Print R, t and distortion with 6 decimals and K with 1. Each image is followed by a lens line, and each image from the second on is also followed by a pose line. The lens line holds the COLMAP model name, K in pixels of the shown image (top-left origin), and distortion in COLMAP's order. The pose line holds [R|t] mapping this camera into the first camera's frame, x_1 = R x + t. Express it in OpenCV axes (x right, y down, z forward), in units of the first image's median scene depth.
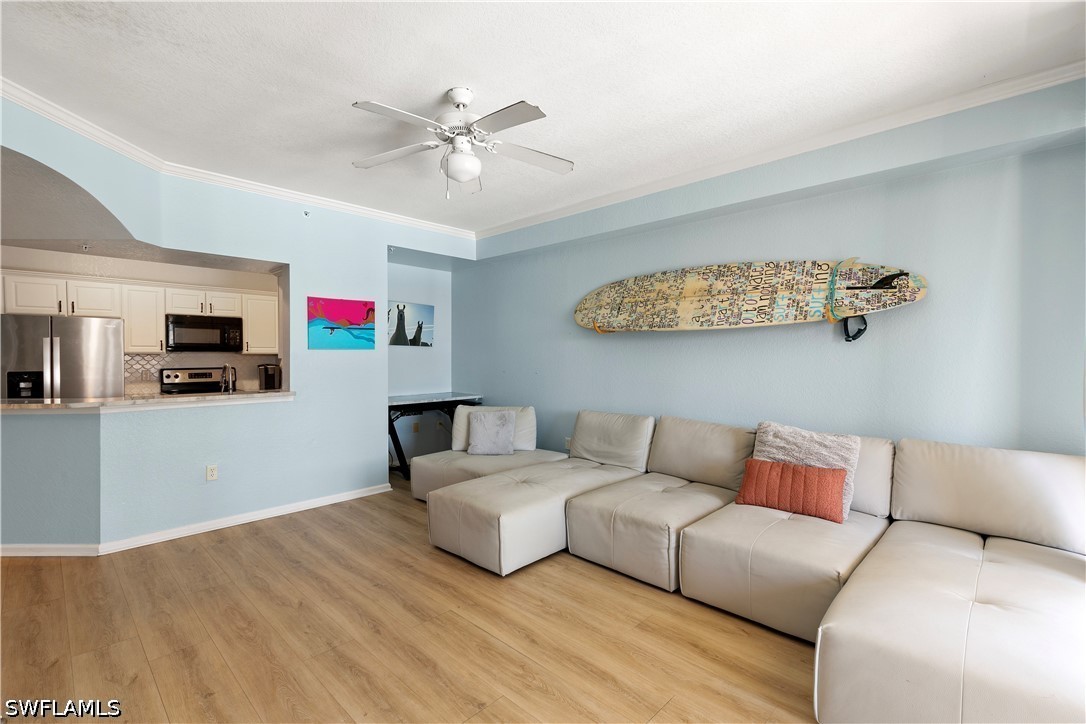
lens RADIAL K [[491.4, 0, 536.3], [0, 491.4, 356.5], [0, 0, 1]] dist [0.016644, -0.002282]
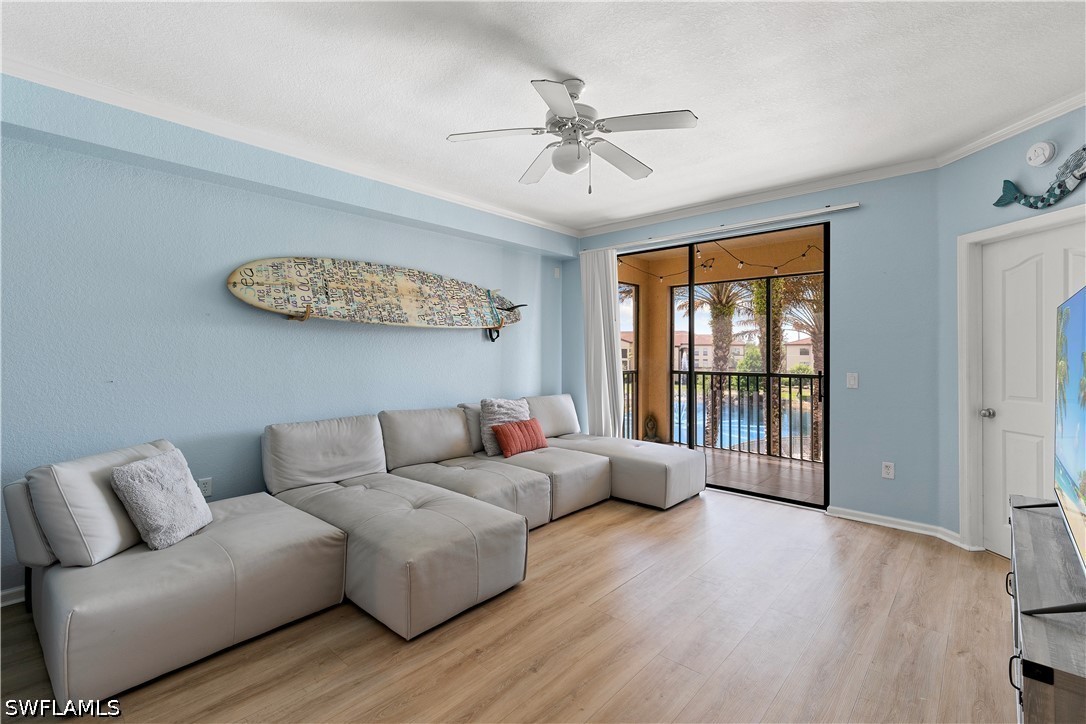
lens RADIAL K [[491.4, 0, 543.1], [0, 491.4, 351.6], [0, 0, 1]] dist [0.016644, -0.002282]
pose [[-0.046770, 0.000332, 0.998906, -0.781345], [-0.003727, 0.999993, -0.000506, 0.000488], [-0.998899, -0.003747, -0.046768, 0.766208]]
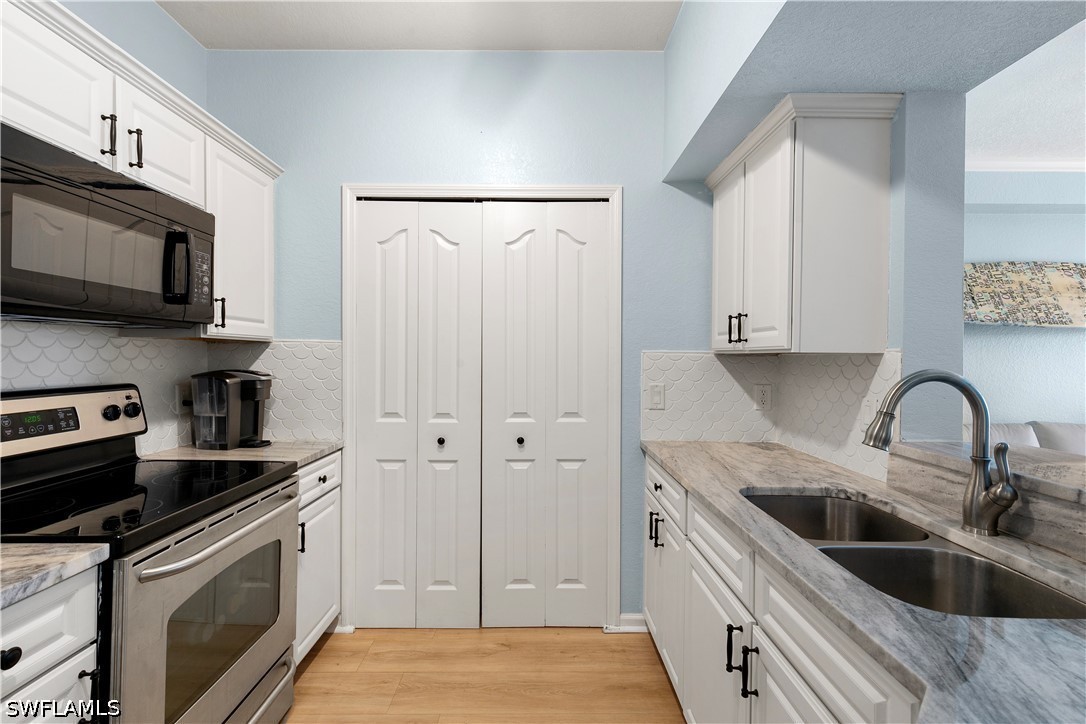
lens RADIAL K [[491.4, 0, 550.0], [0, 491.4, 357.4], [0, 0, 1]] dist [0.016644, -0.002282]
pose [[0.698656, 0.004833, 0.715441, -1.073878], [-0.007033, 0.999975, 0.000113, 0.009233], [-0.715423, -0.005111, 0.698673, 1.053716]]
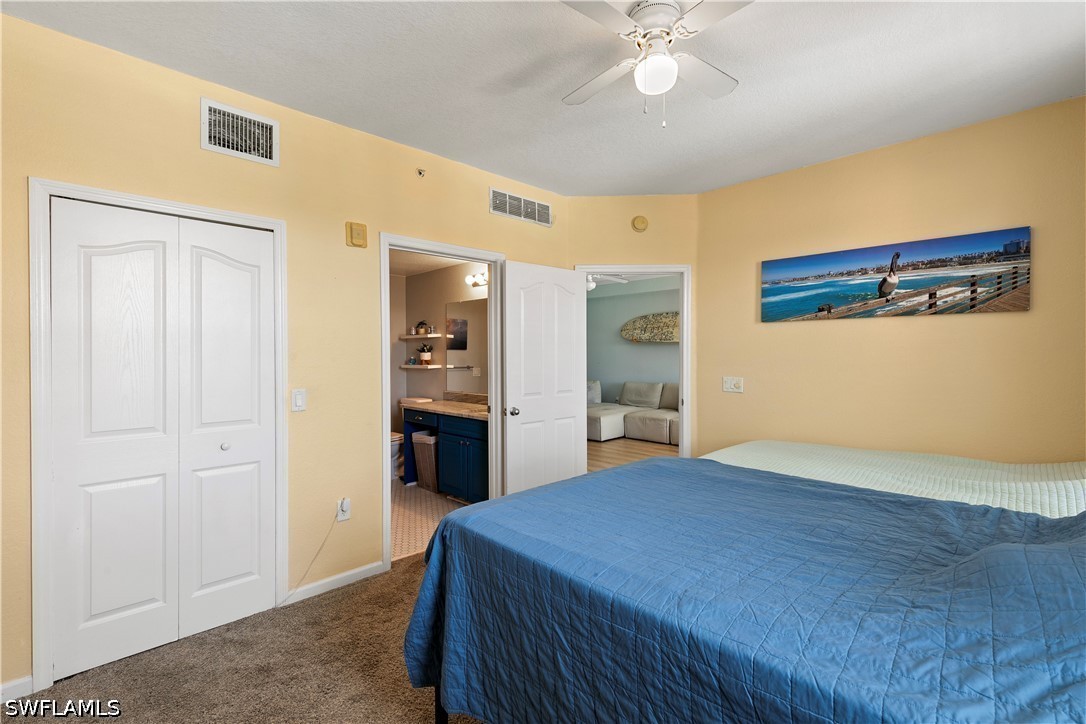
lens RADIAL K [[491.4, 0, 538.5], [0, 491.4, 358.7], [0, 0, 1]] dist [0.016644, -0.002282]
pose [[0.999441, -0.010557, -0.031723, -0.234642], [0.010982, 0.999852, 0.013260, -0.014453], [0.031579, -0.013601, 0.999409, -1.177163]]
